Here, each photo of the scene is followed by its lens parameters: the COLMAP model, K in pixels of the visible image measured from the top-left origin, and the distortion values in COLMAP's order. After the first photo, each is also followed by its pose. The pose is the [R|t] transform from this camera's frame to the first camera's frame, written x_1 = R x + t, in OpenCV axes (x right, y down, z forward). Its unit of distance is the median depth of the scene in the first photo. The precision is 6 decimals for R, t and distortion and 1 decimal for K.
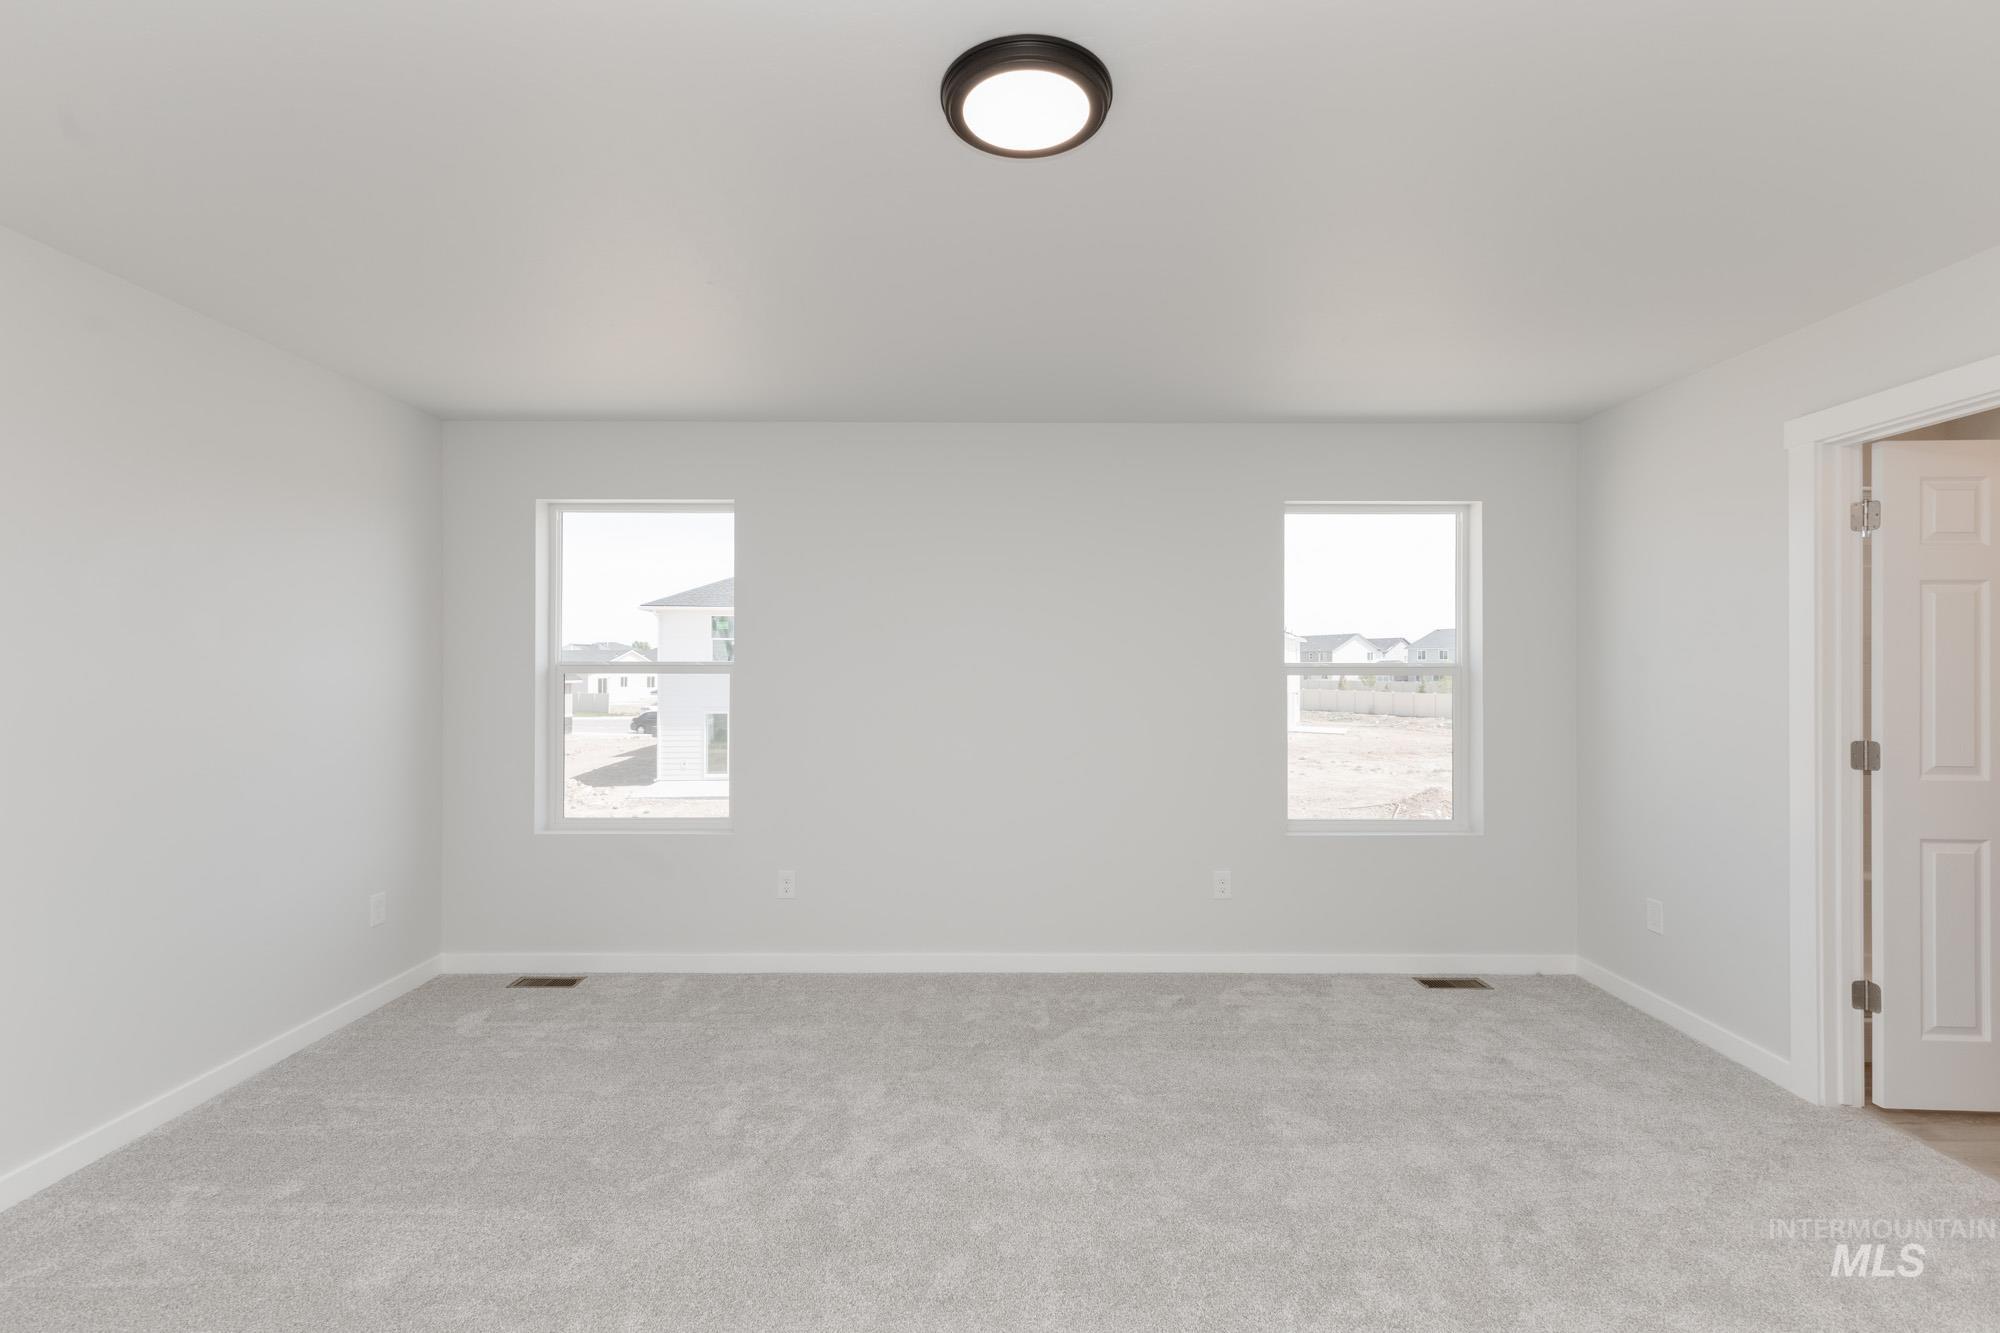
lens RADIAL K [[873.1, 0, 1000.0], [0, 873.1, 666.5], [0, 0, 1]] dist [0.012072, -0.000771]
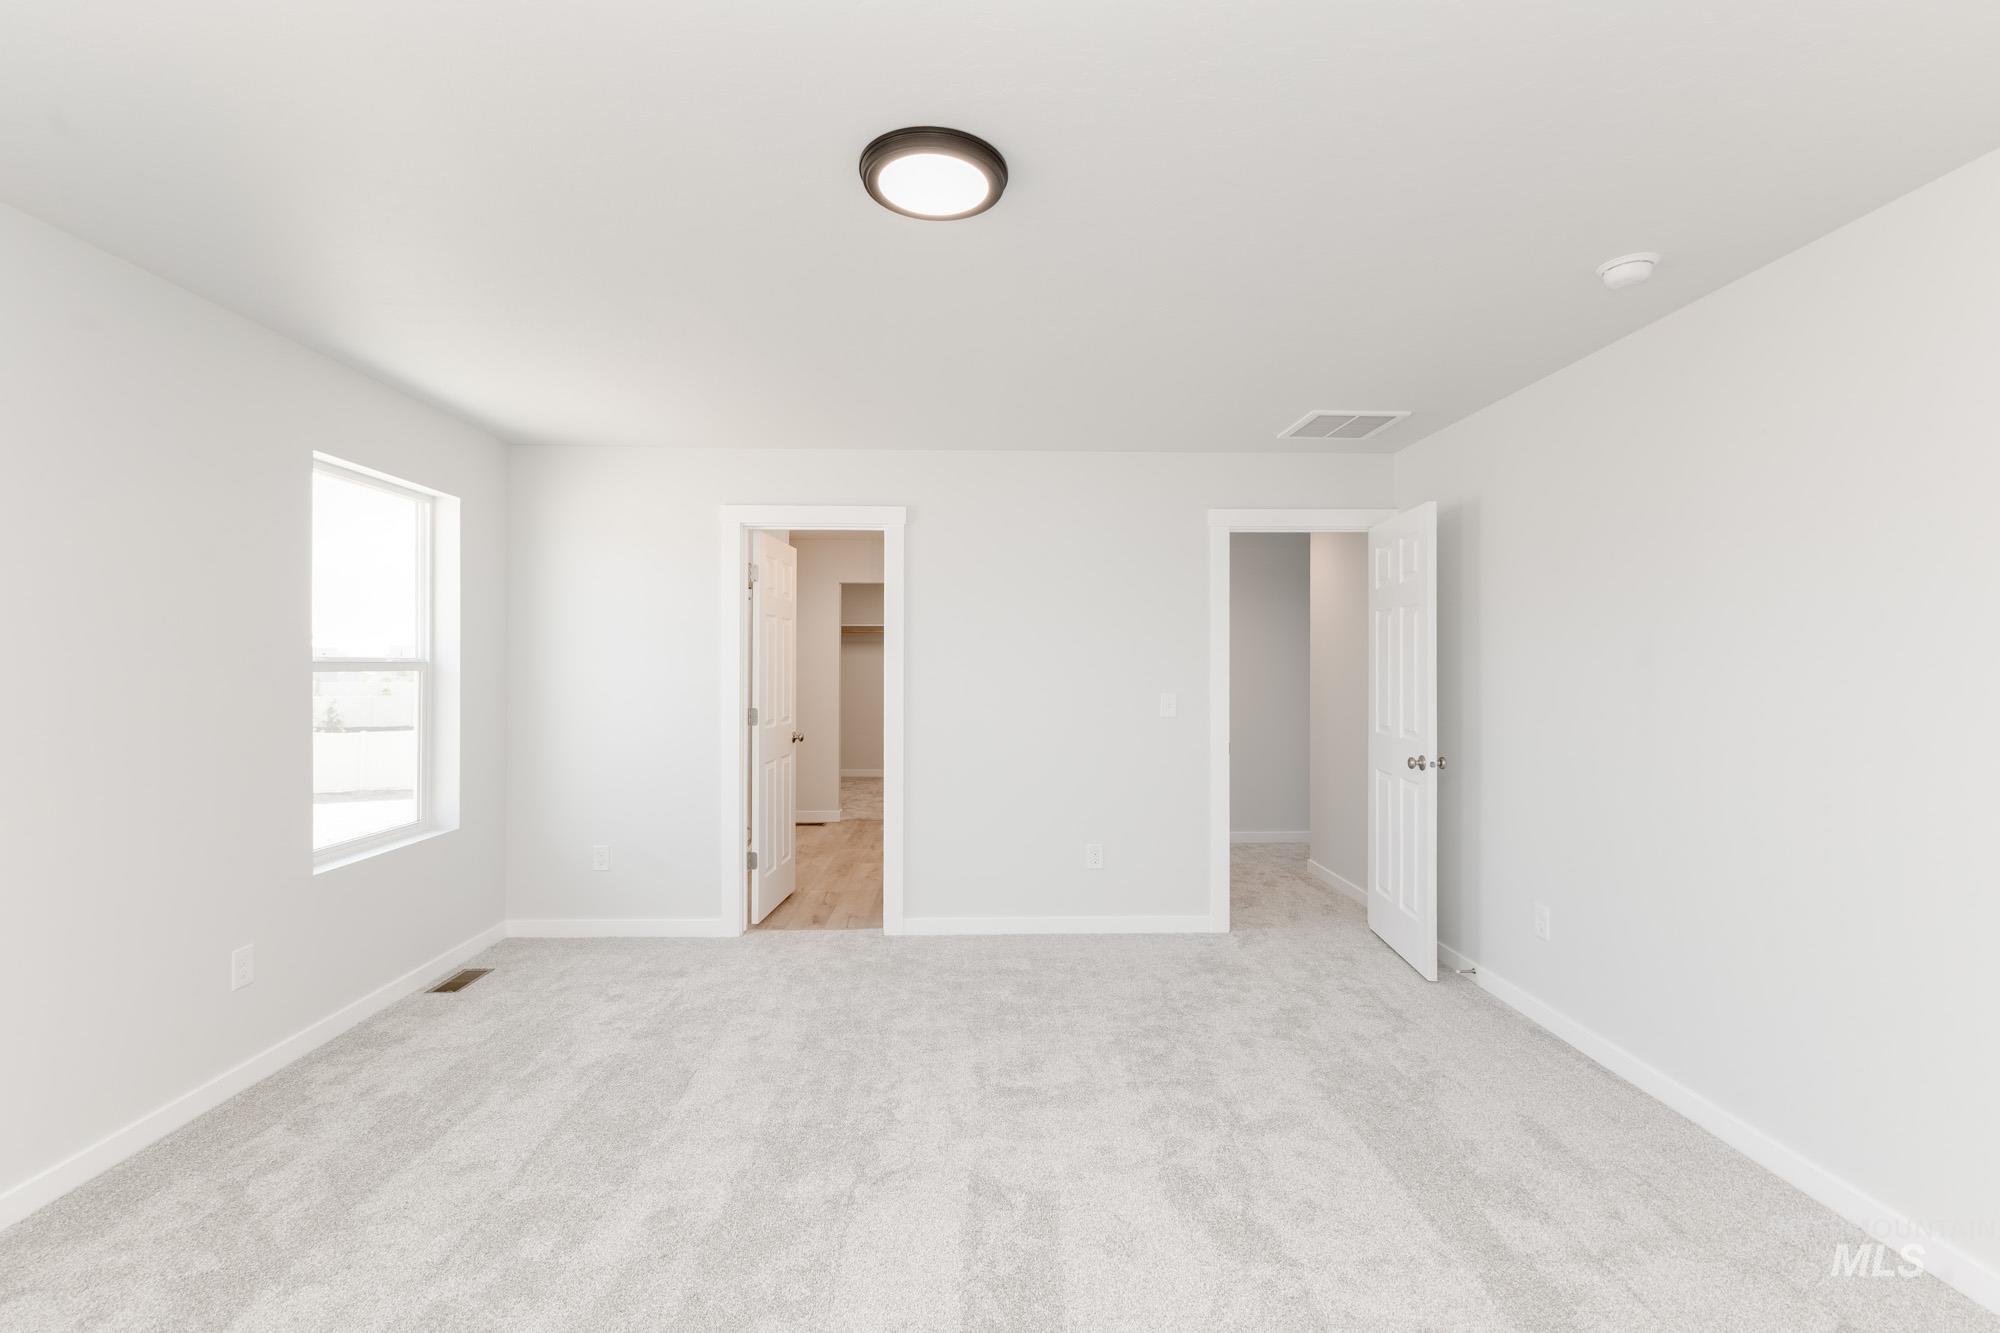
lens RADIAL K [[873.1, 0, 1000.0], [0, 873.1, 666.5], [0, 0, 1]] dist [0.012072, -0.000771]
pose [[-0.025816, -0.000392, 0.999667, -0.498569], [-0.004352, 0.999990, 0.000280, 0.002370], [-0.999657, -0.004344, -0.025817, 0.418928]]
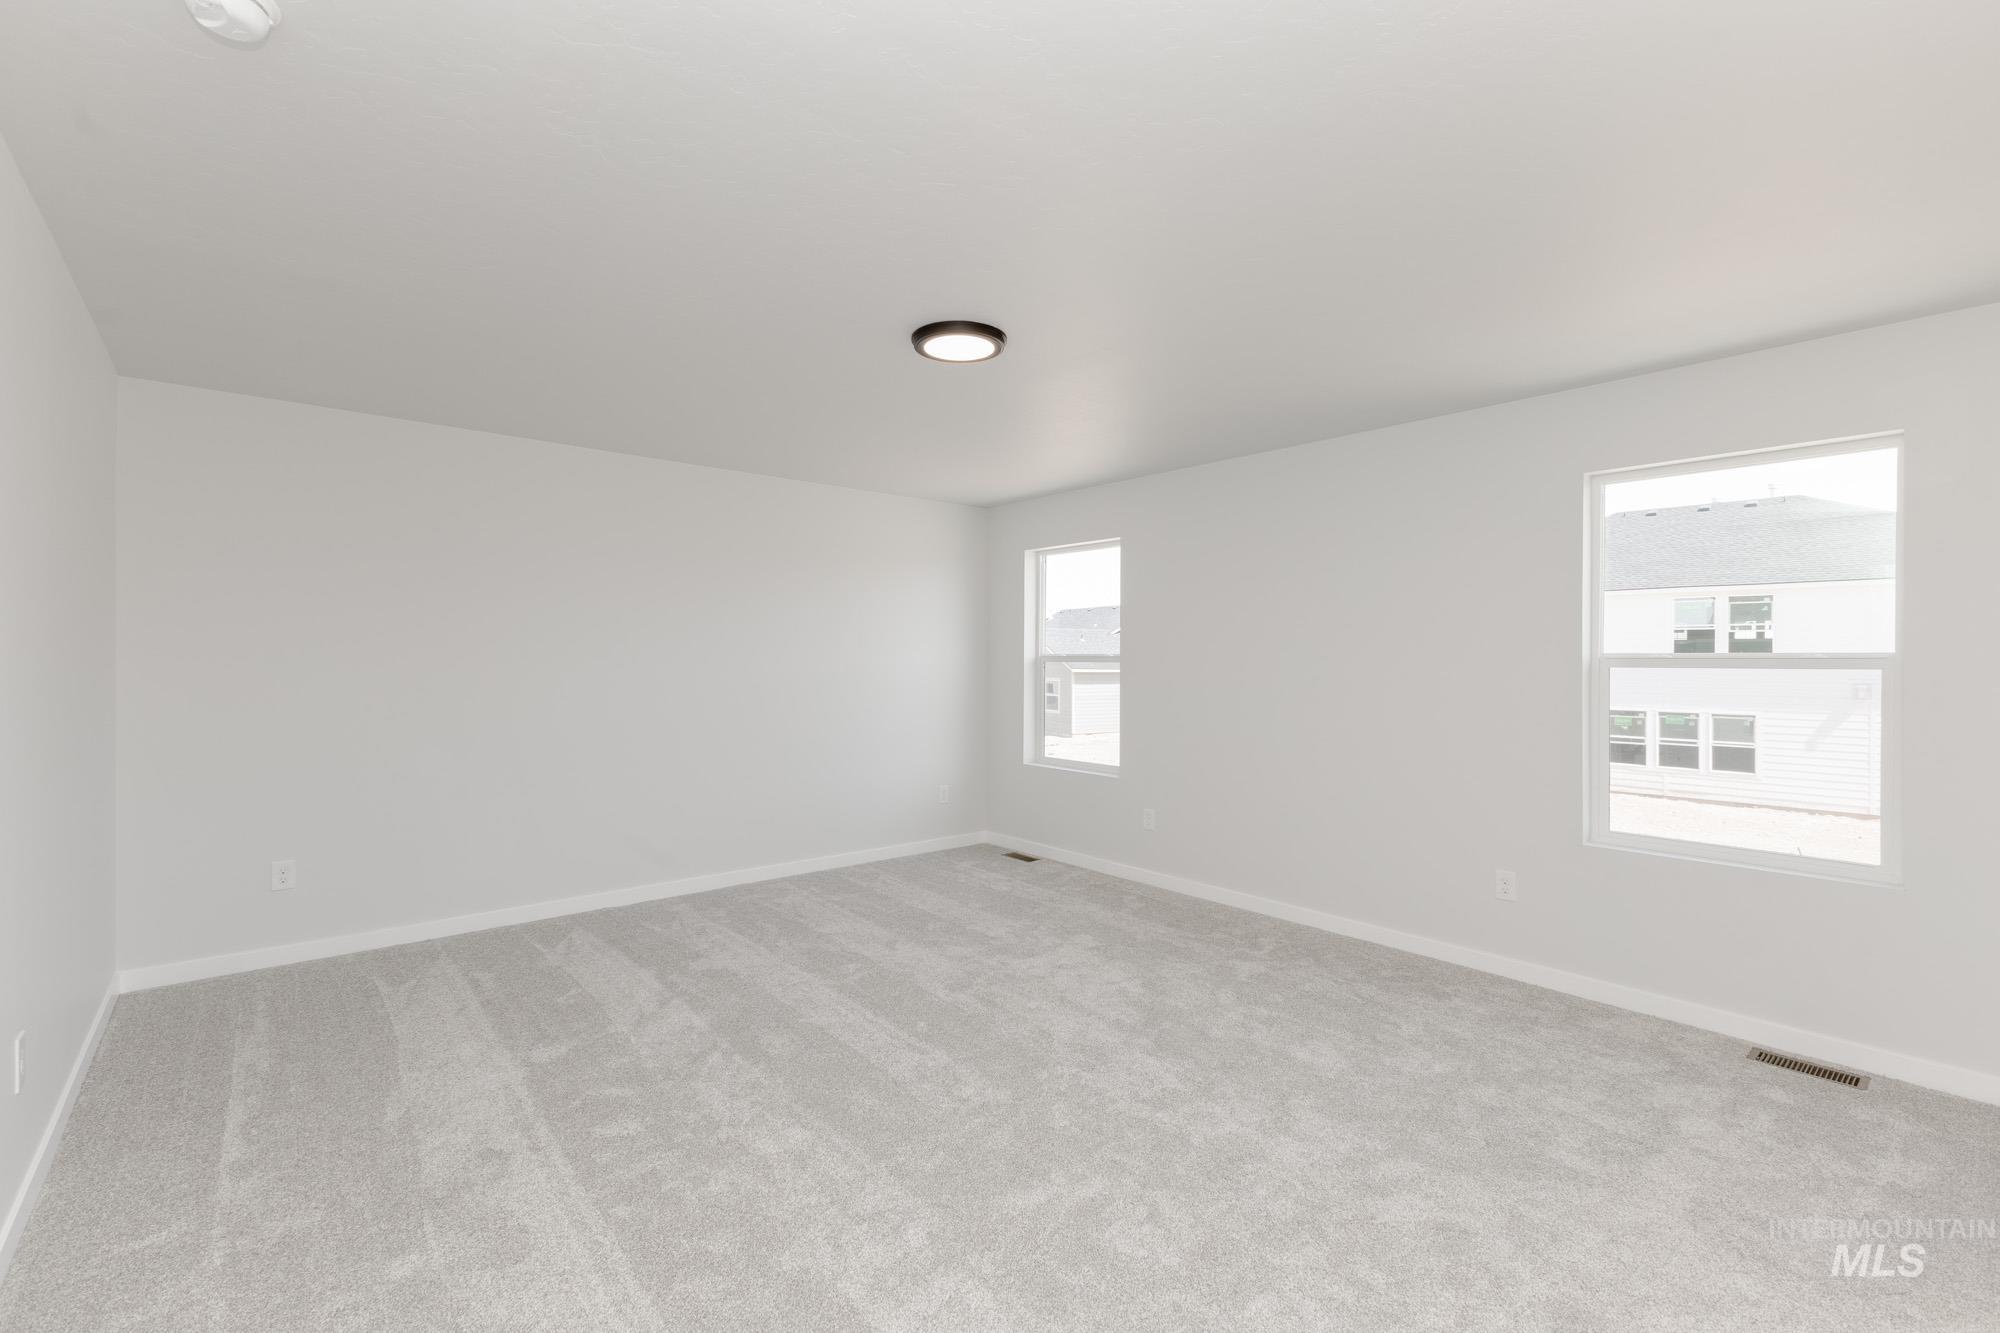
lens RADIAL K [[873.1, 0, 1000.0], [0, 873.1, 666.5], [0, 0, 1]] dist [0.012072, -0.000771]
pose [[0.644465, 0.007873, -0.764593, 0.654696], [-0.000986, 0.999955, 0.009465, 0.001597], [0.764633, -0.005346, 0.644443, -0.041916]]
